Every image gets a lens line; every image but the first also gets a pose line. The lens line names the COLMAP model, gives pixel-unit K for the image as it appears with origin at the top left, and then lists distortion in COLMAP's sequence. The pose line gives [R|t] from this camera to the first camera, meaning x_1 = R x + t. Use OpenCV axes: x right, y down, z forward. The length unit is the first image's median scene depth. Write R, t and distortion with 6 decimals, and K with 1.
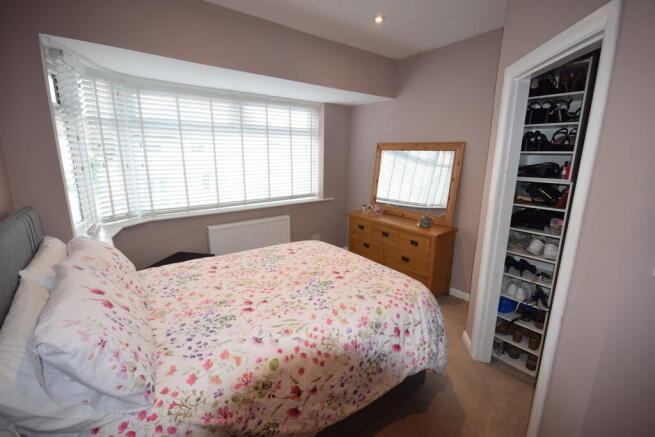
lens RADIAL K [[294.3, 0, 327.5], [0, 294.3, 218.5], [0, 0, 1]] dist [0.001186, -0.013740]
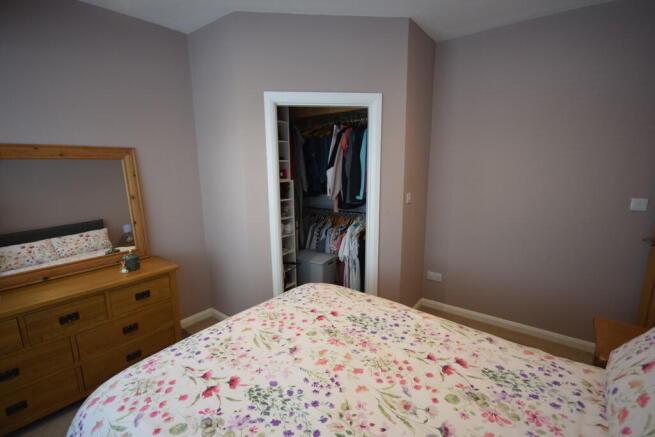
lens RADIAL K [[294.3, 0, 327.5], [0, 294.3, 218.5], [0, 0, 1]] dist [0.001186, -0.013740]
pose [[-0.254486, -0.182107, 0.949776, -0.704186], [0.220677, 0.945264, 0.240371, -0.254883], [-0.941562, 0.270765, -0.200369, 1.160263]]
